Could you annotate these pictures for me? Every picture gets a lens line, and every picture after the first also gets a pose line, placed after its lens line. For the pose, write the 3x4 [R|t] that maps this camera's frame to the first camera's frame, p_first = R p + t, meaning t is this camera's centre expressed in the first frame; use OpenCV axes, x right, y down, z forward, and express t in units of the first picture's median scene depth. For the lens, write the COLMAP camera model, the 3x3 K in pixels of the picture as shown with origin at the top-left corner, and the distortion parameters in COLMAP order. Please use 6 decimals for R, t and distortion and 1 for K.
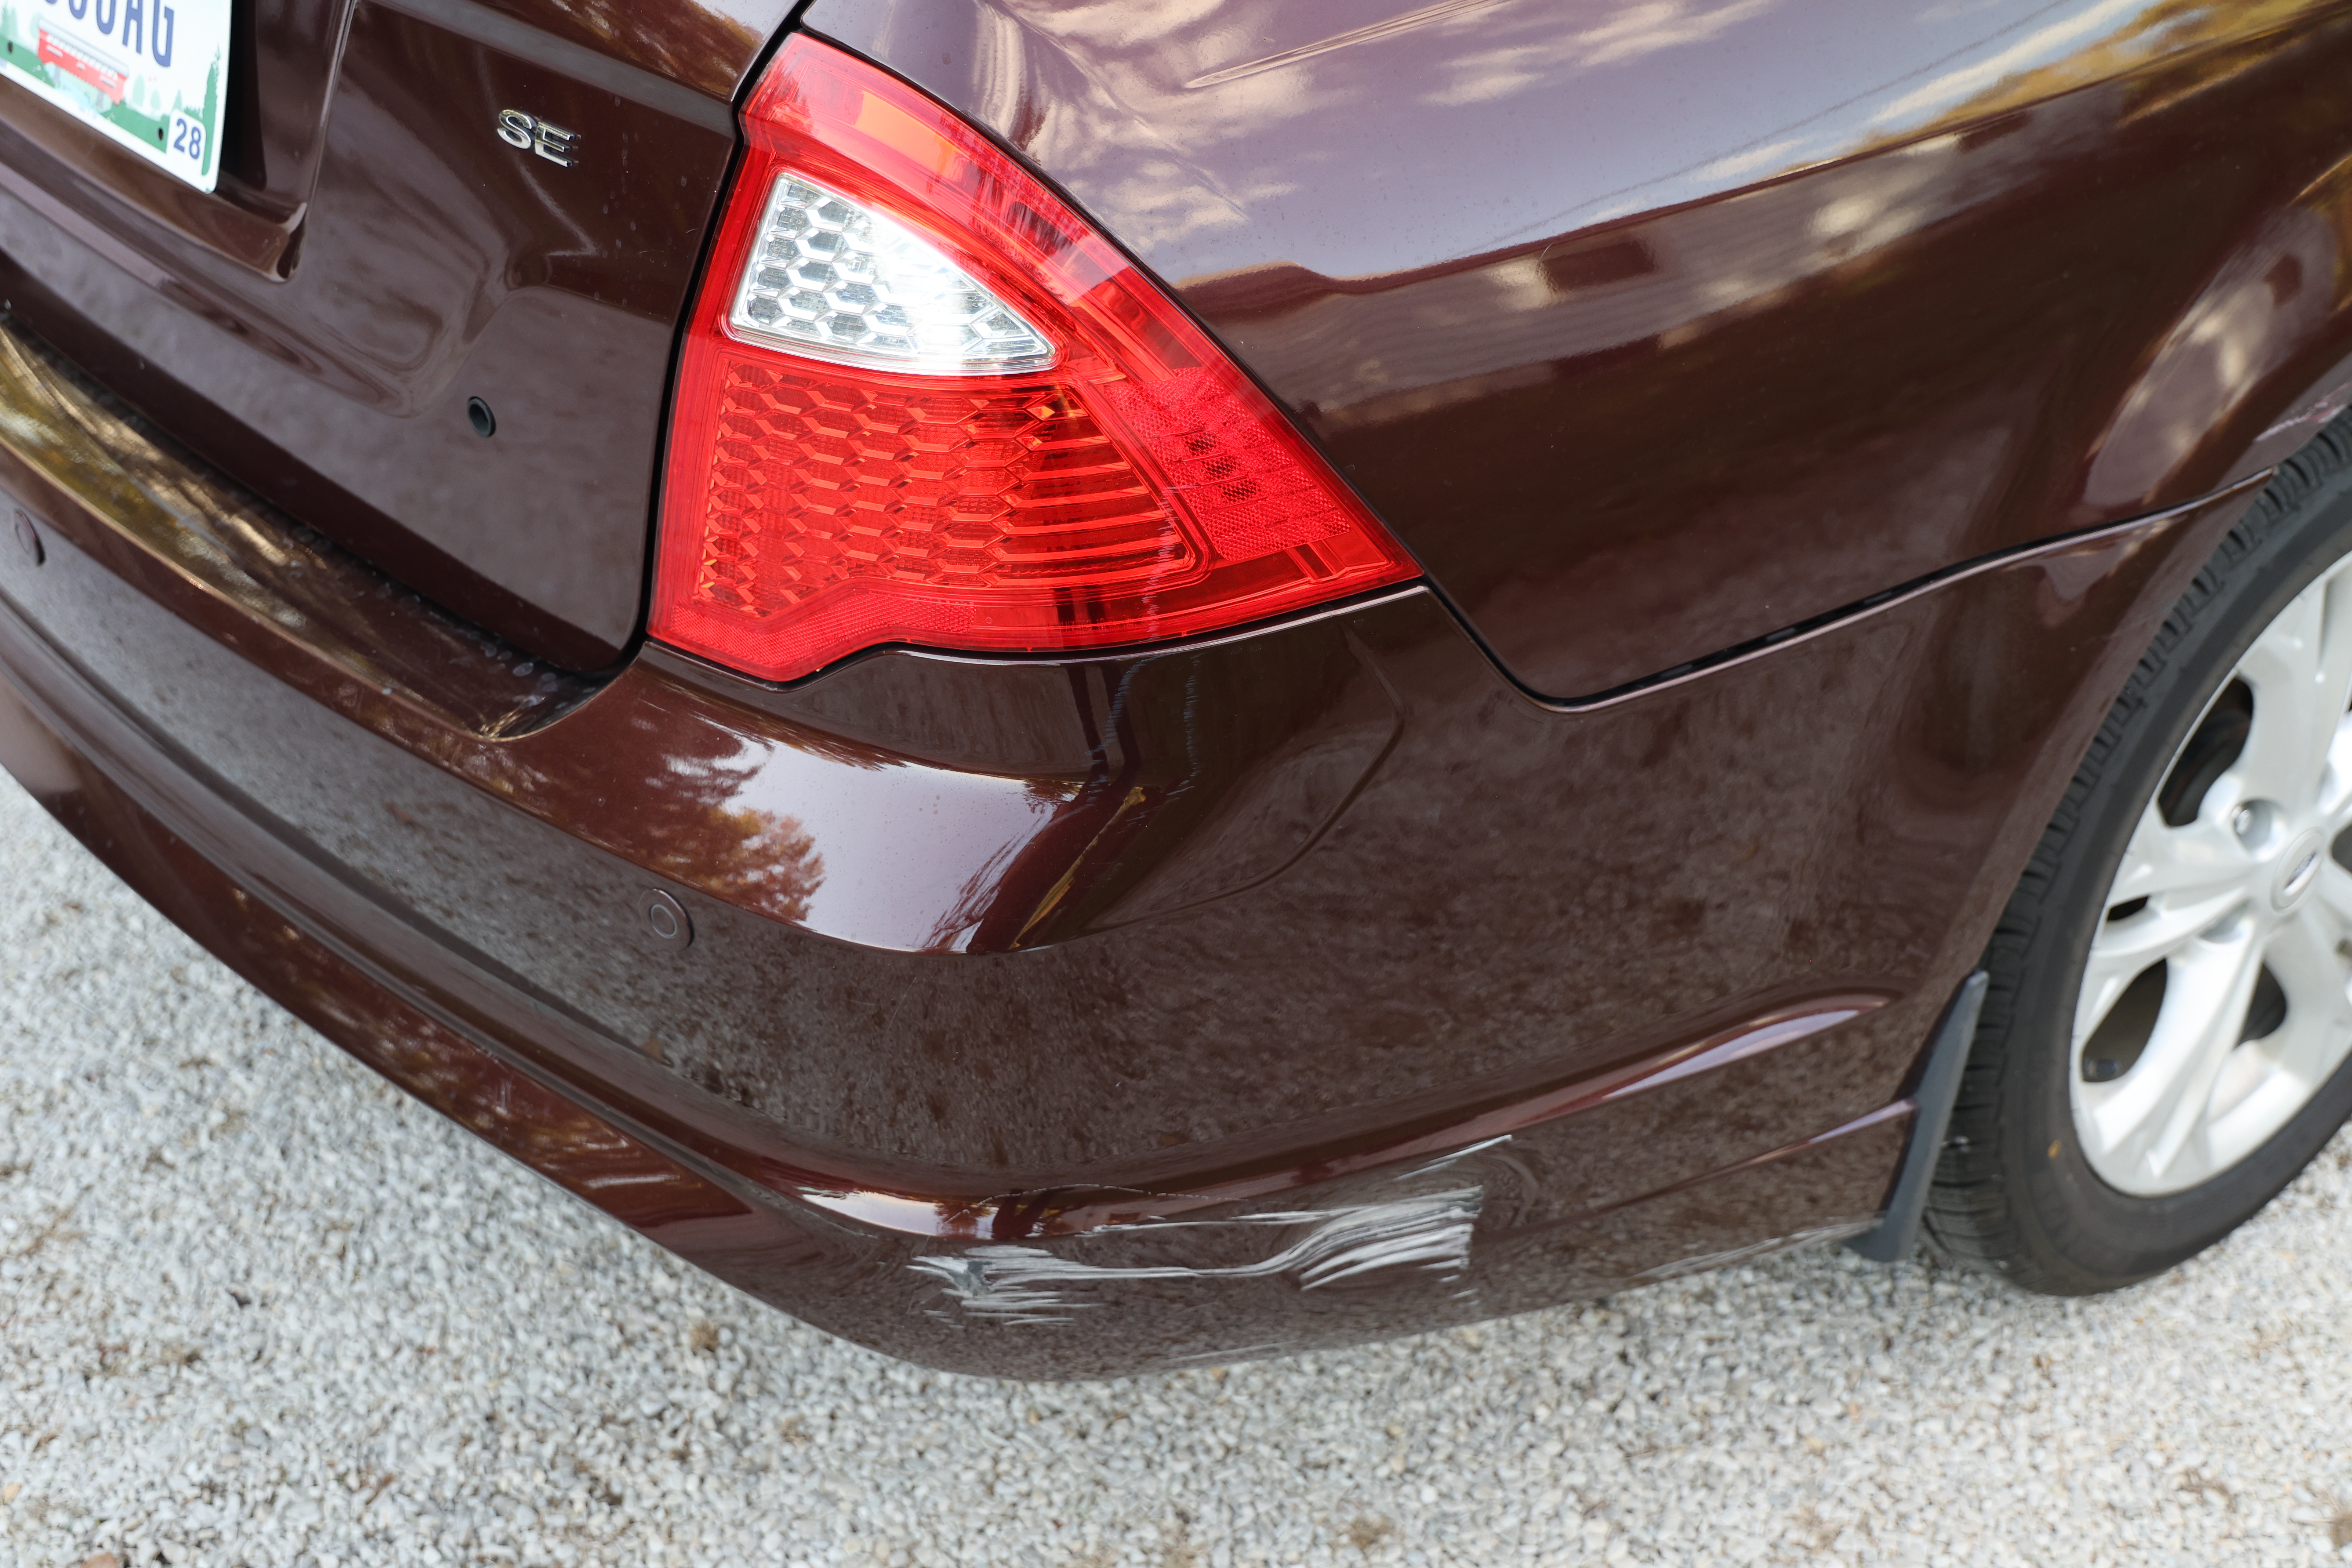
lens RADIAL K [[3066.7, 0, 1171.3], [0, 3066.7, 782.2], [0, 0, 1]] dist [0.159395, 0.000000]
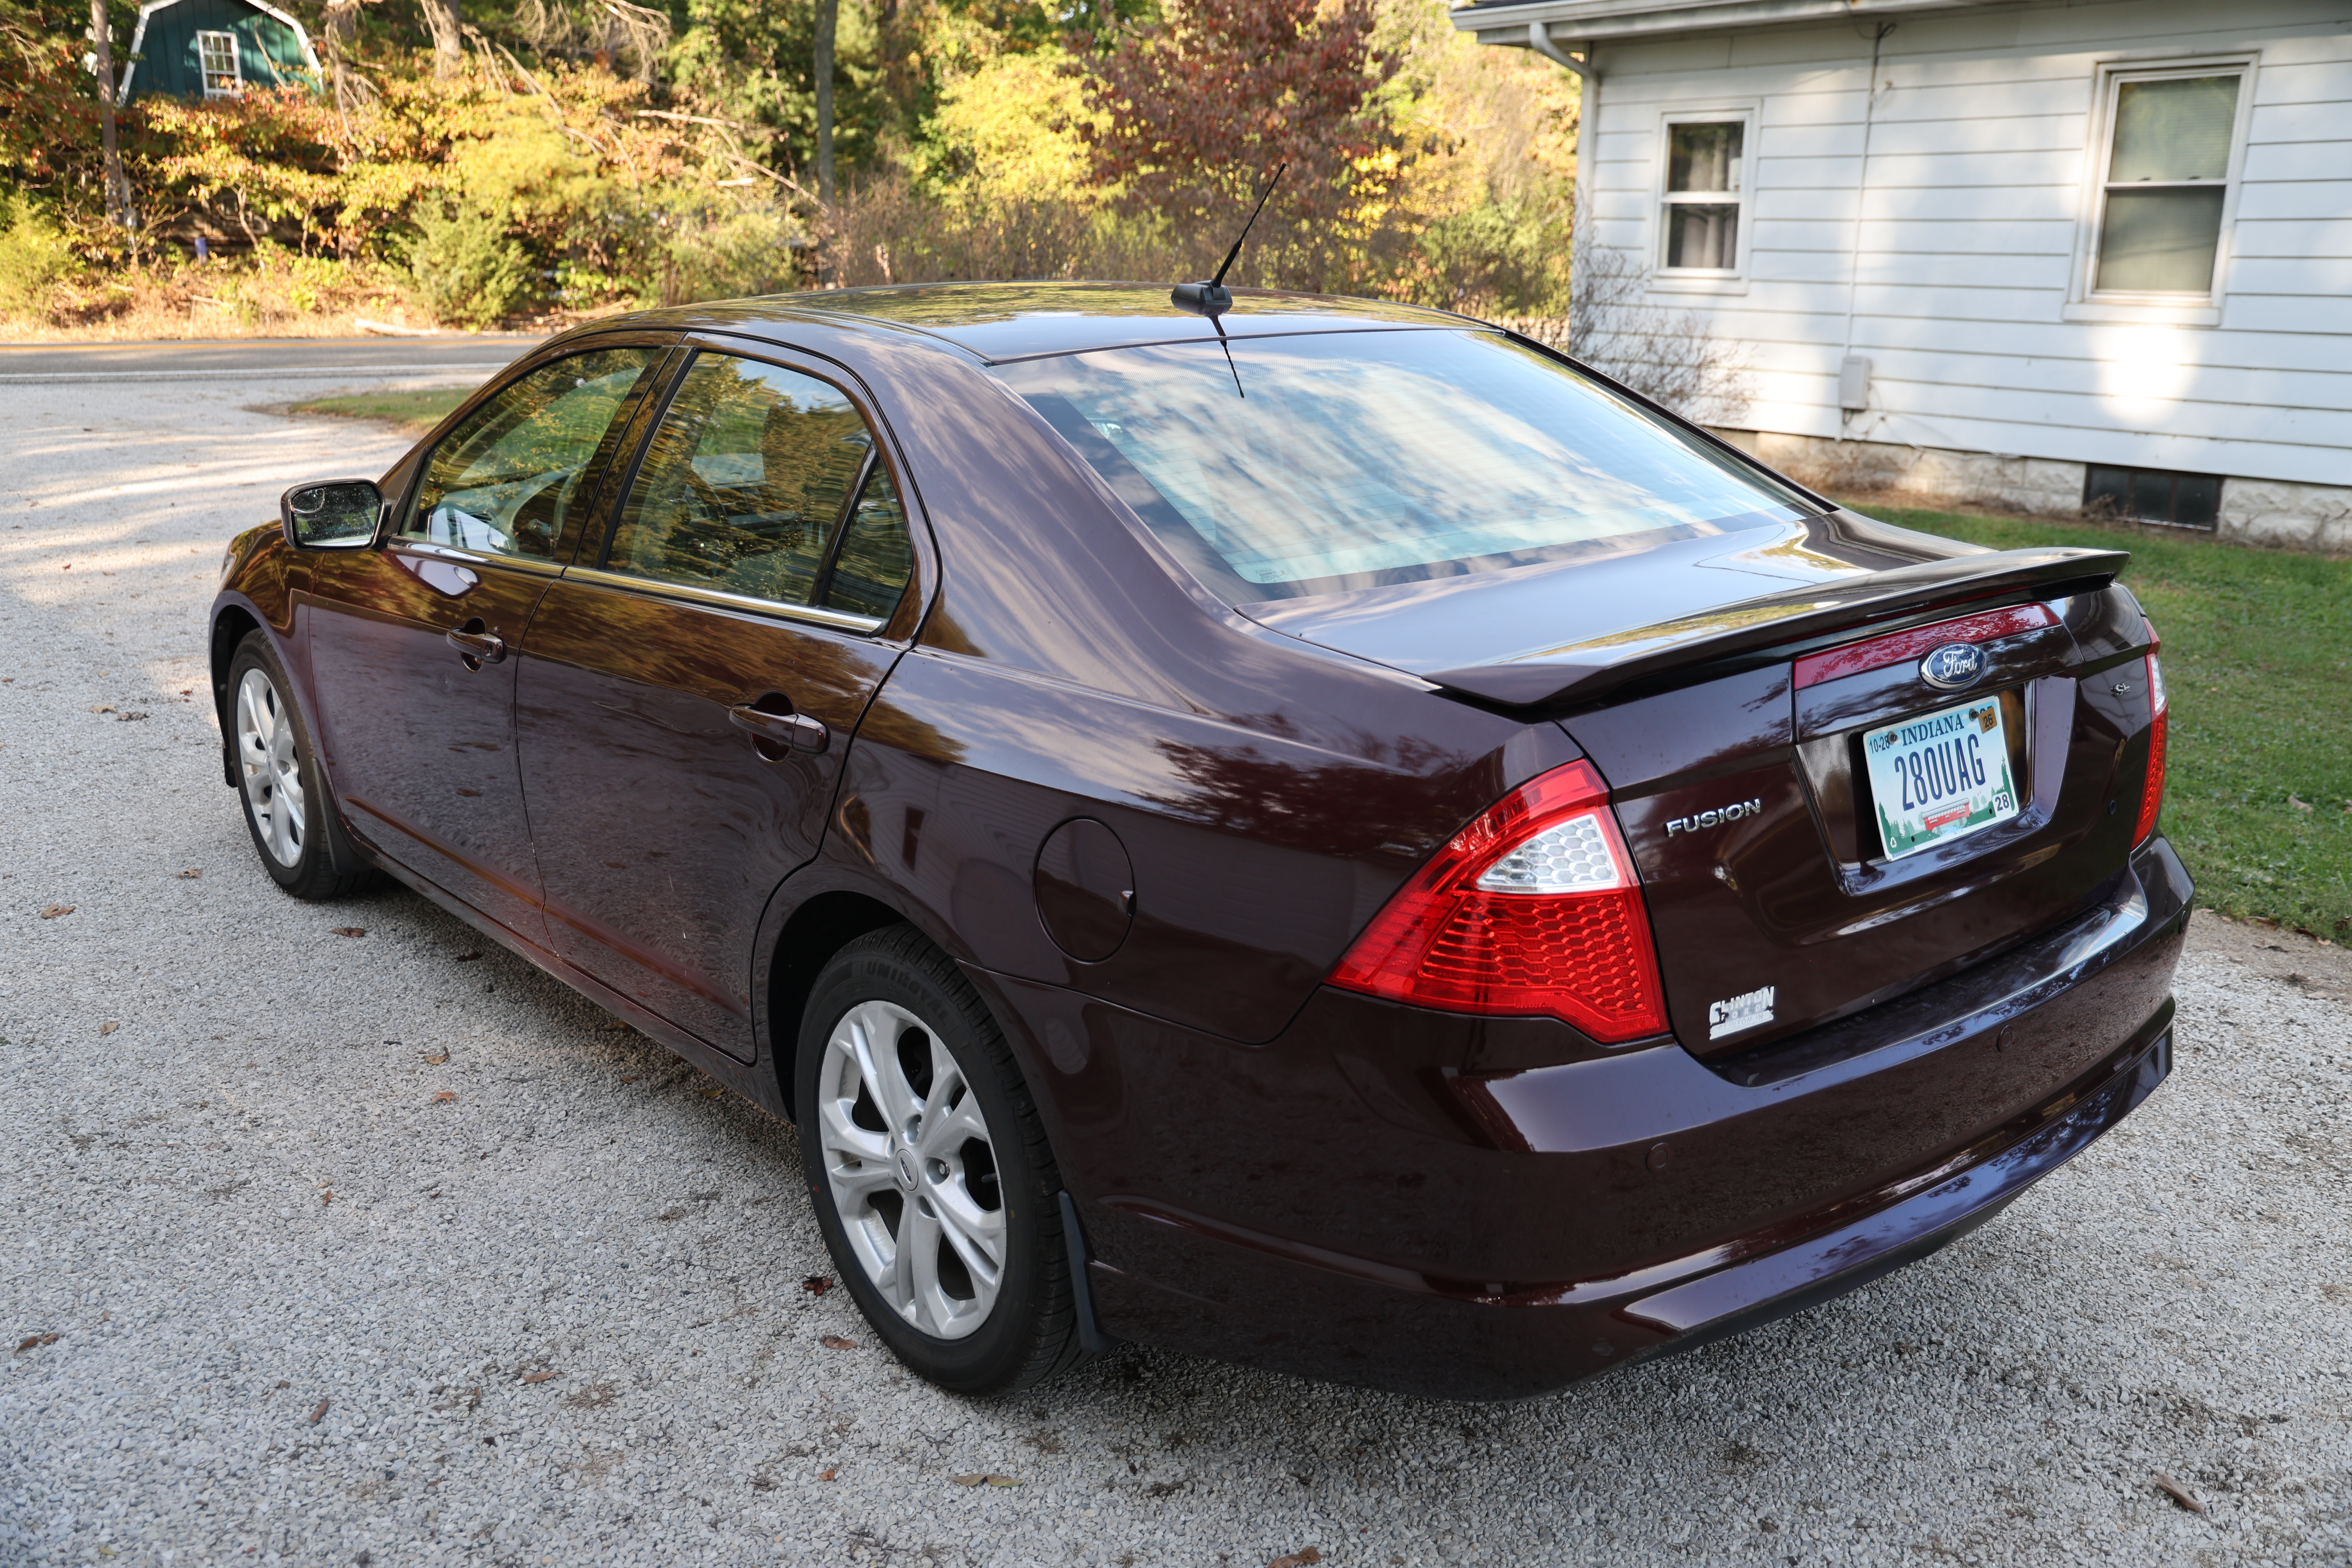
lens RADIAL K [[2089.8, 0, 1196.6], [0, 2089.8, 787.1], [0, 0, 1]] dist [-0.000402, 0.030119]
pose [[0.006594, -0.247756, 0.968800, -1.525137], [0.542942, 0.814467, 0.204592, -0.718304], [-0.839745, 0.524653, 0.139888, 1.072206]]
